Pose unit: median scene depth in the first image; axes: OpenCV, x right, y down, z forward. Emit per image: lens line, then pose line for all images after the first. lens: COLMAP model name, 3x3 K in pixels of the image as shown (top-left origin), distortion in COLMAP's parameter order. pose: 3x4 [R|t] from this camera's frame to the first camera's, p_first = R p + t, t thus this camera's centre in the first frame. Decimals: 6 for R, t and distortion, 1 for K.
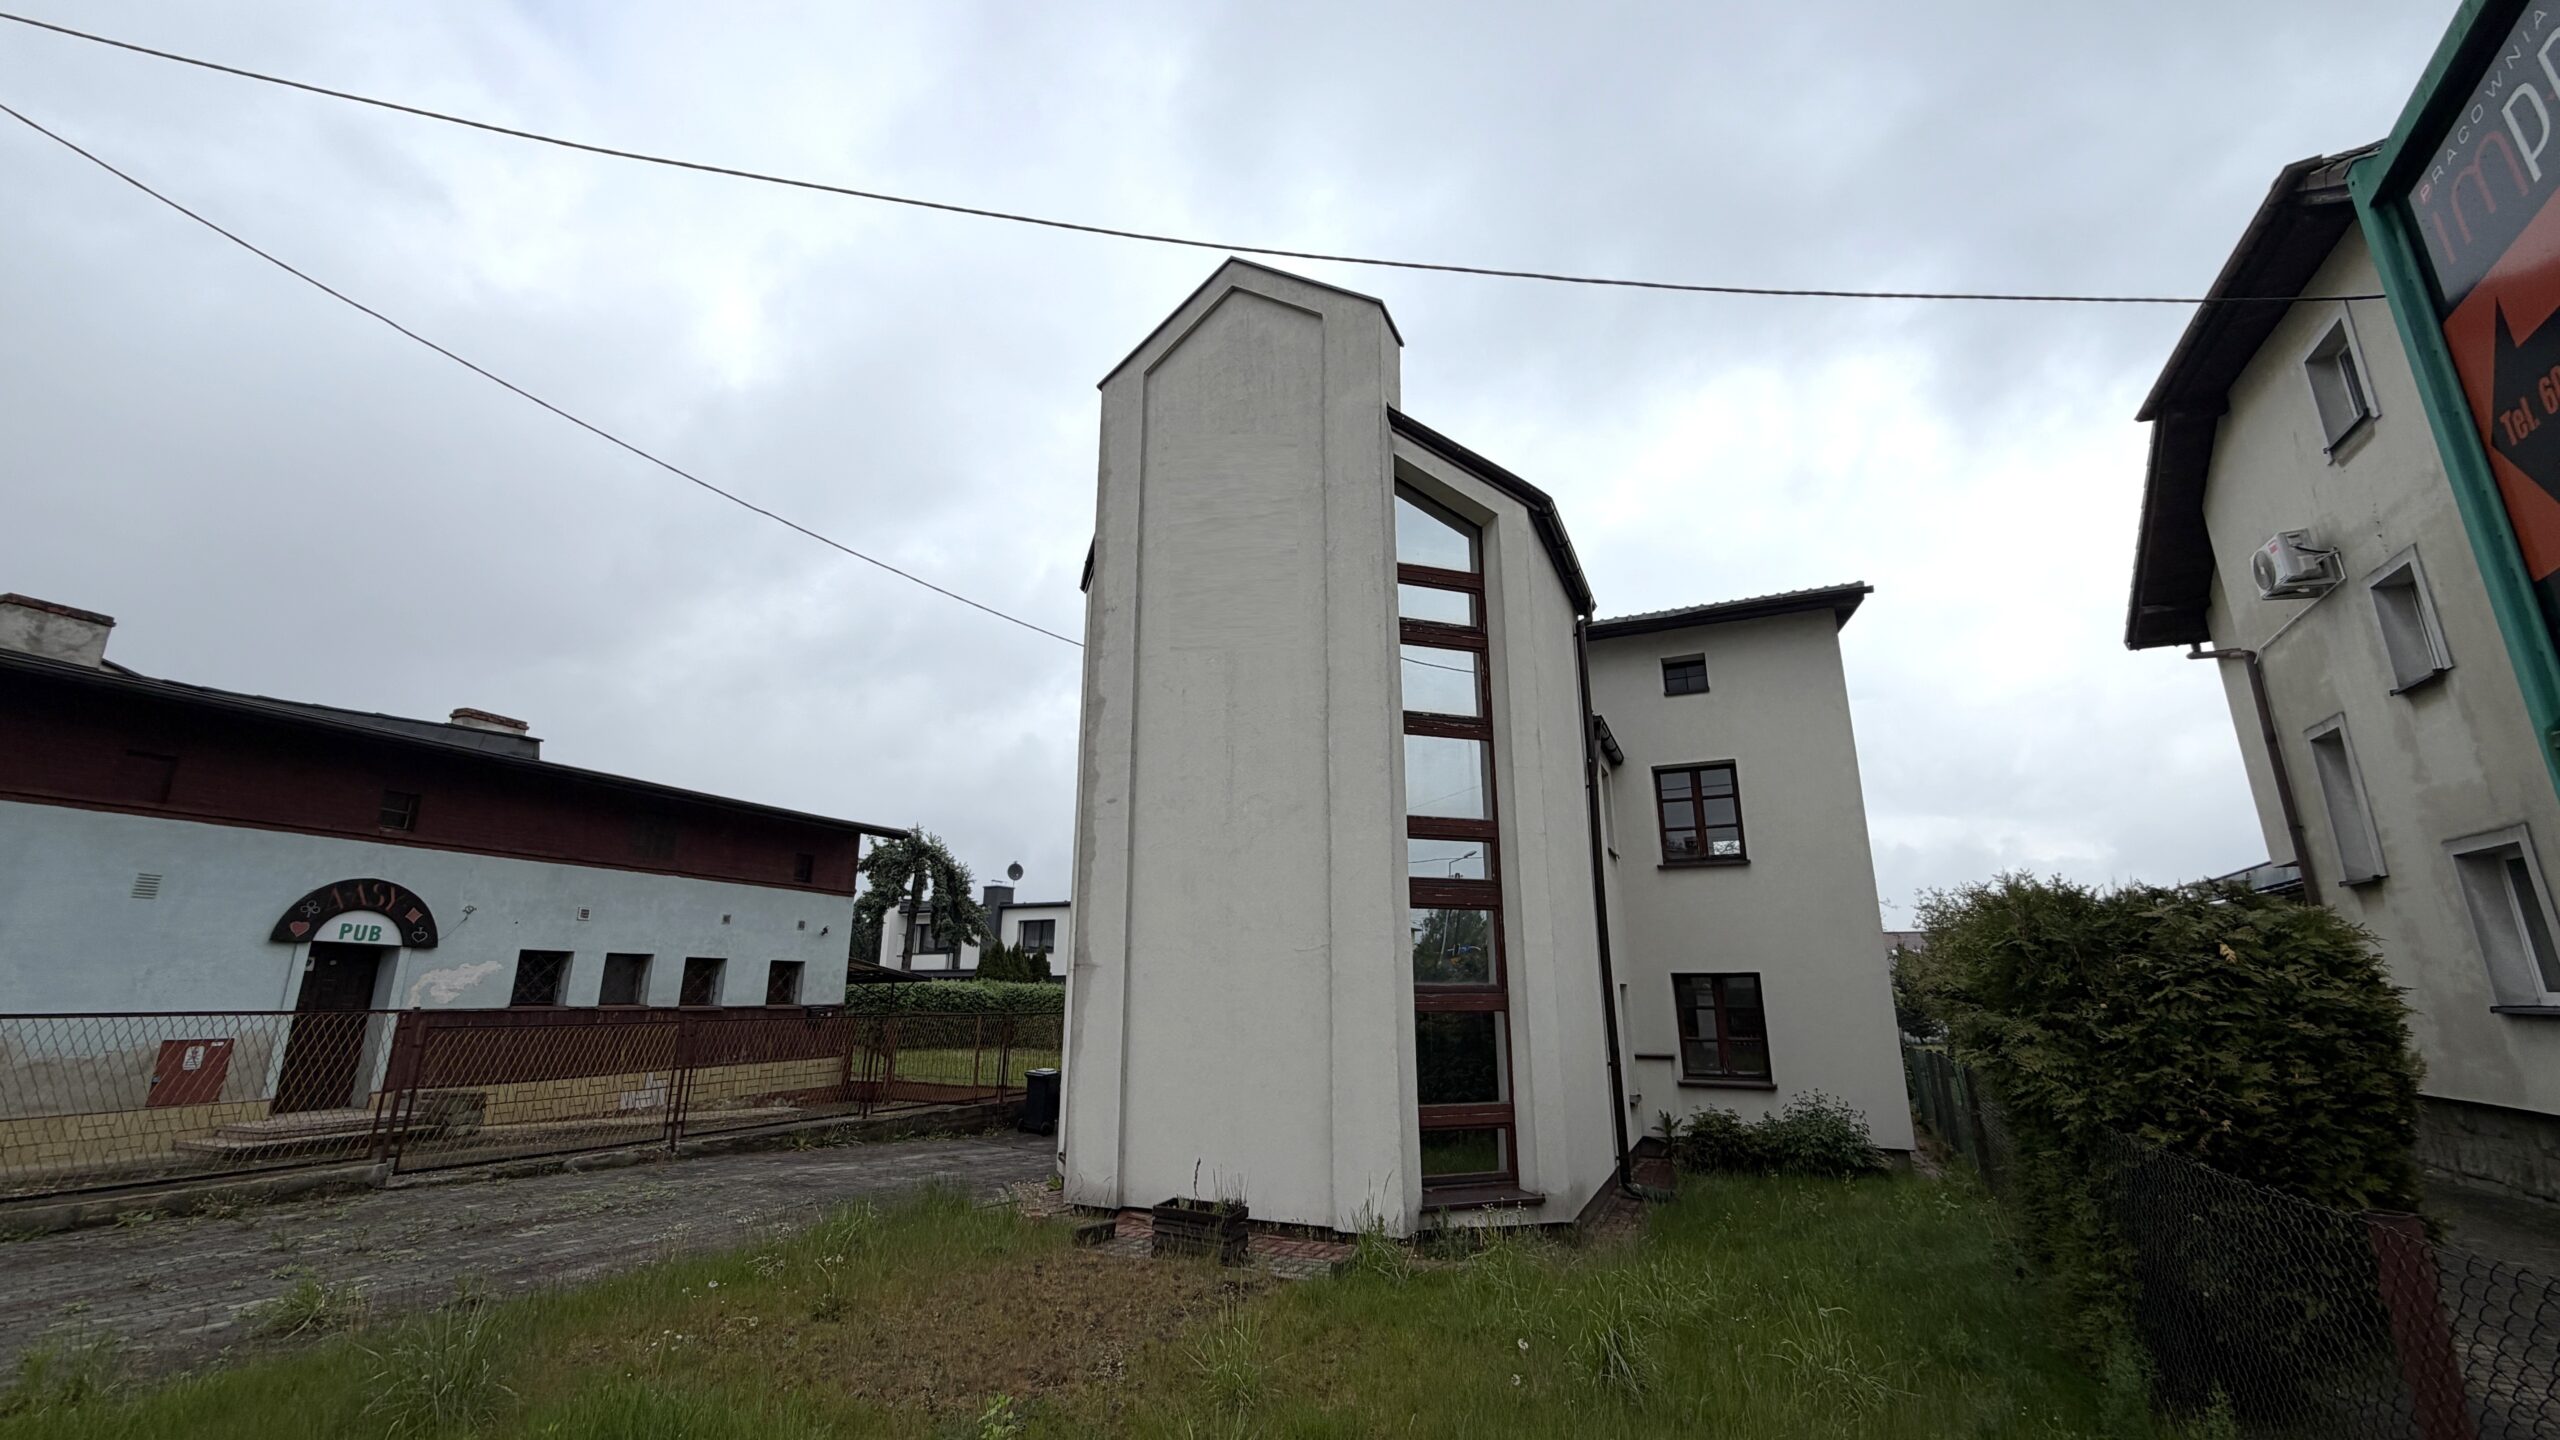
lens RADIAL K [[1013.8, 0, 1268.9], [0, 1013.8, 722.7], [0, 0, 1]] dist [-0.000830, 0.000032]
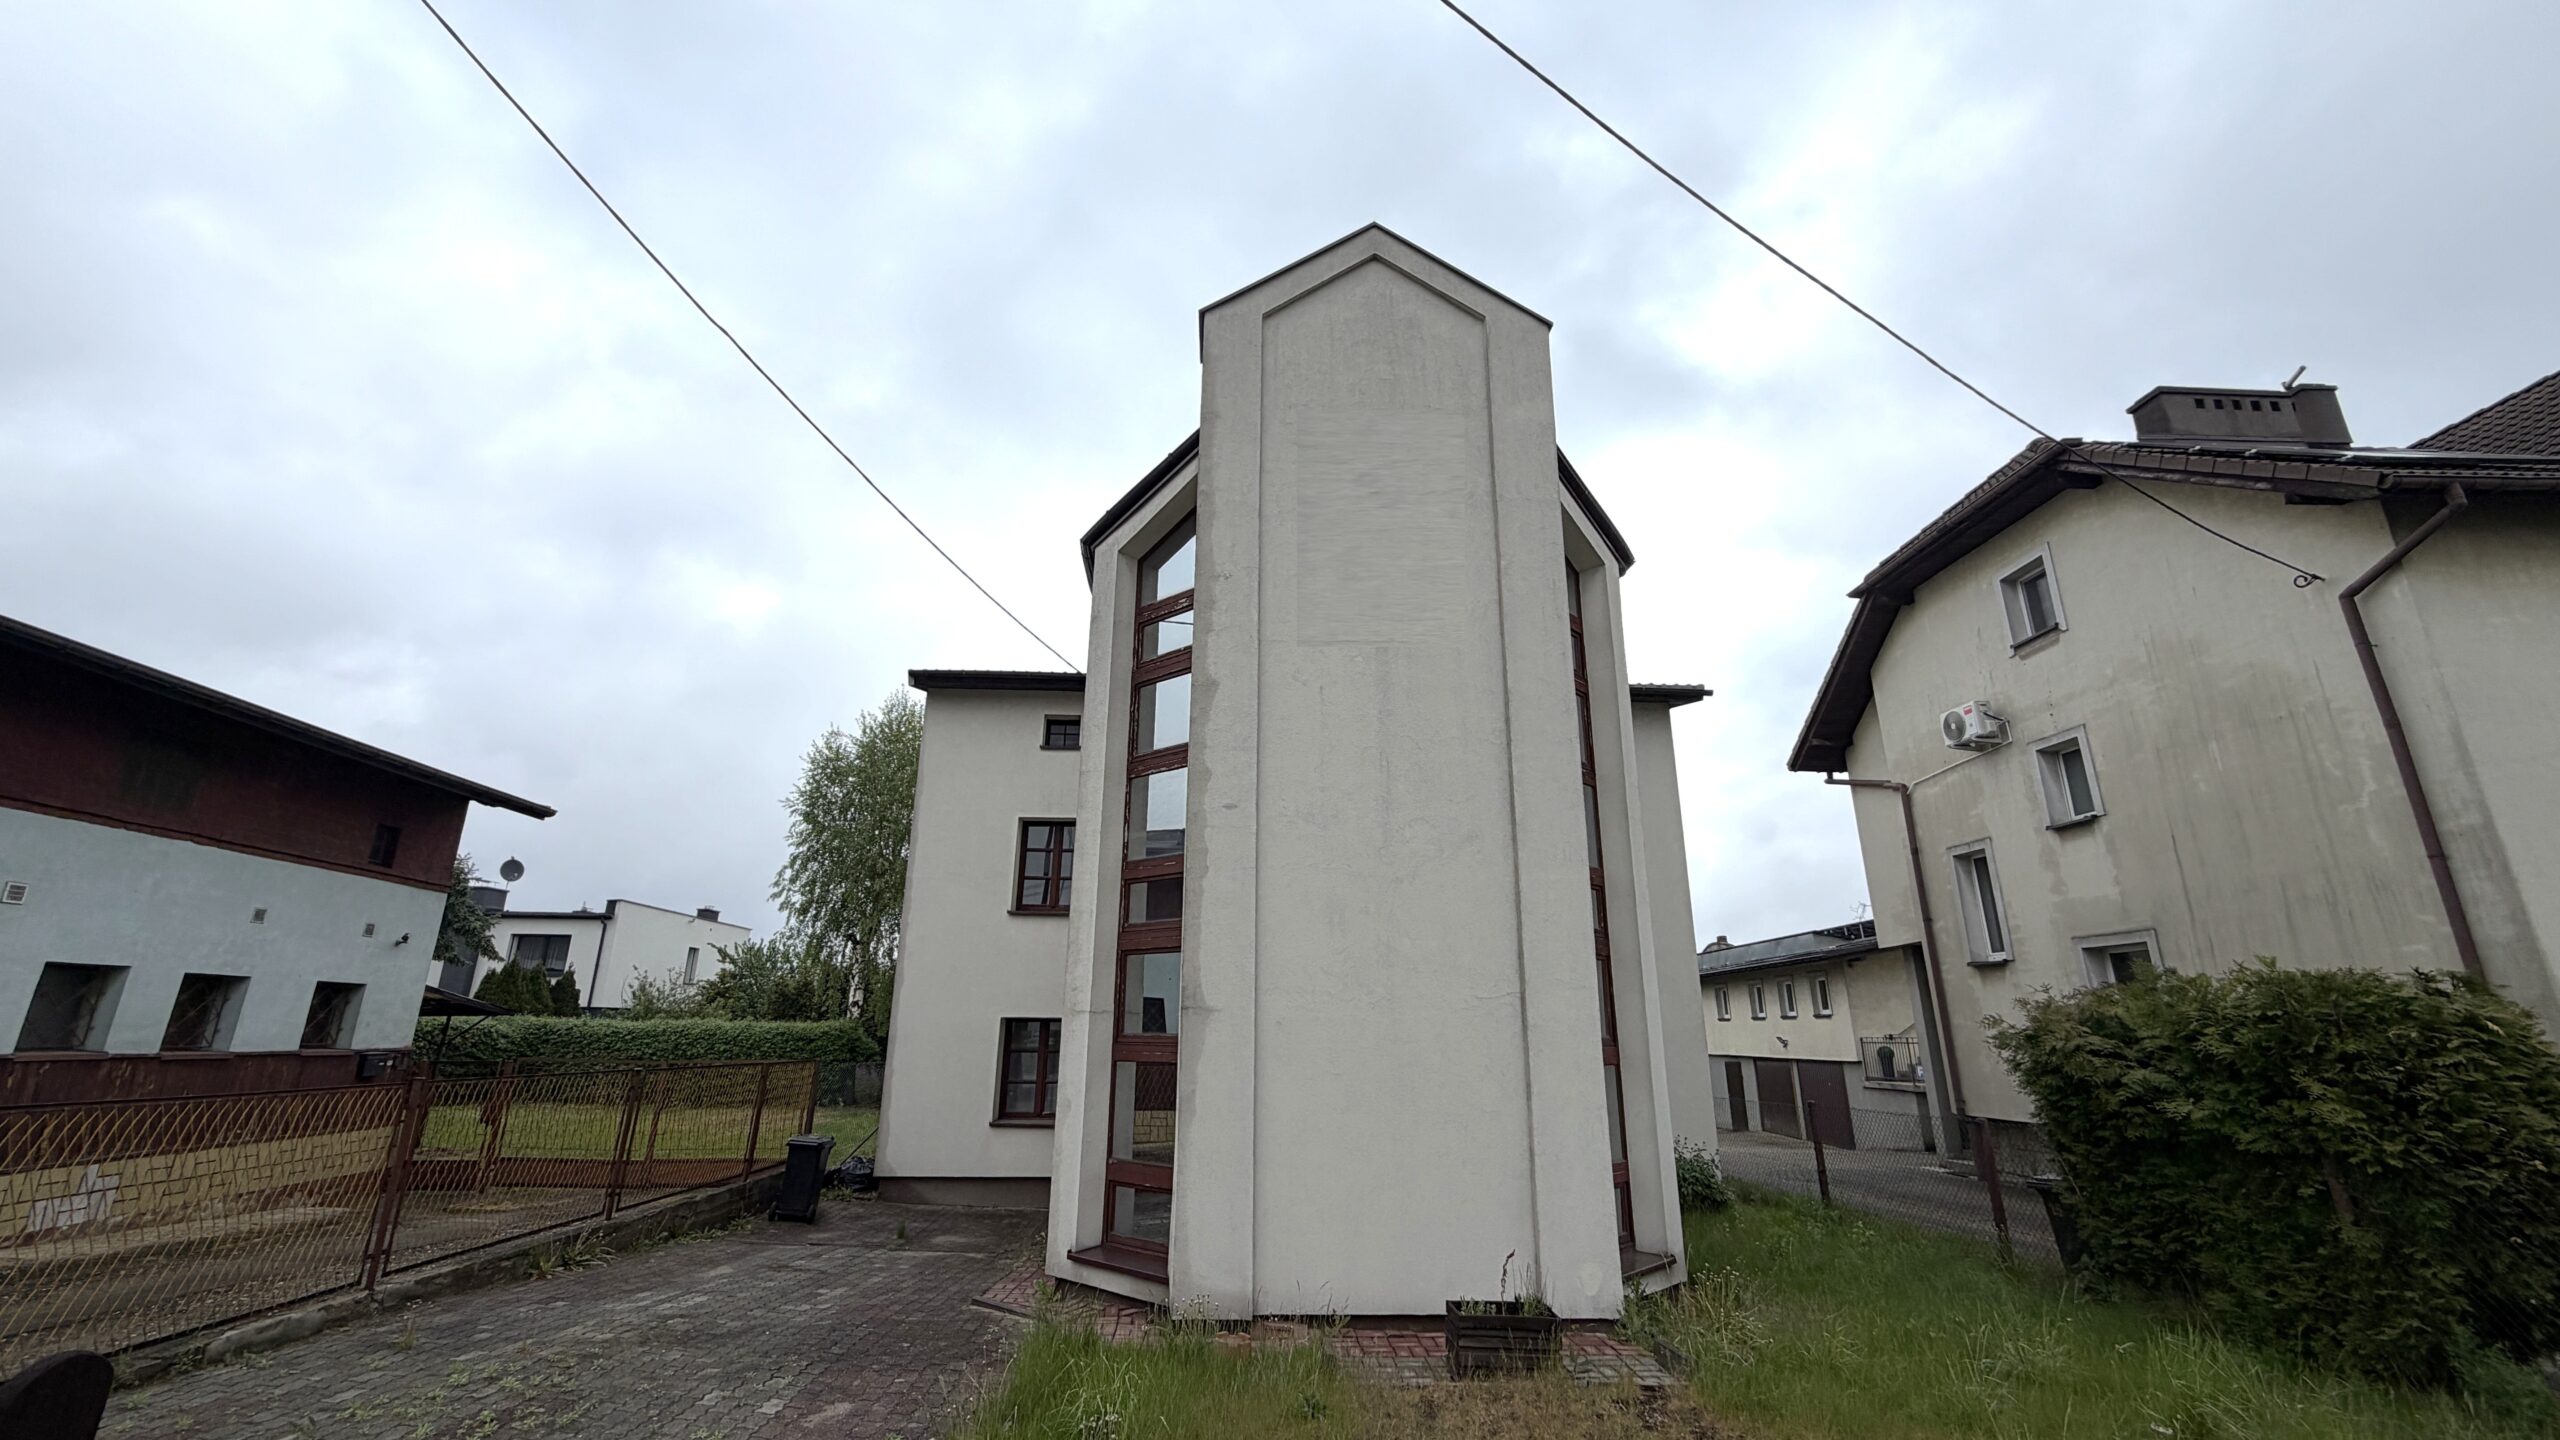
lens RADIAL K [[1013.8, 0, 1268.9], [0, 1013.8, 722.7], [0, 0, 1]] dist [-0.000830, 0.000032]
pose [[0.884343, 0.144611, 0.443874, -0.375022], [-0.128977, 0.989488, -0.065403, 0.044820], [-0.448666, 0.000589, 0.893699, 0.190360]]
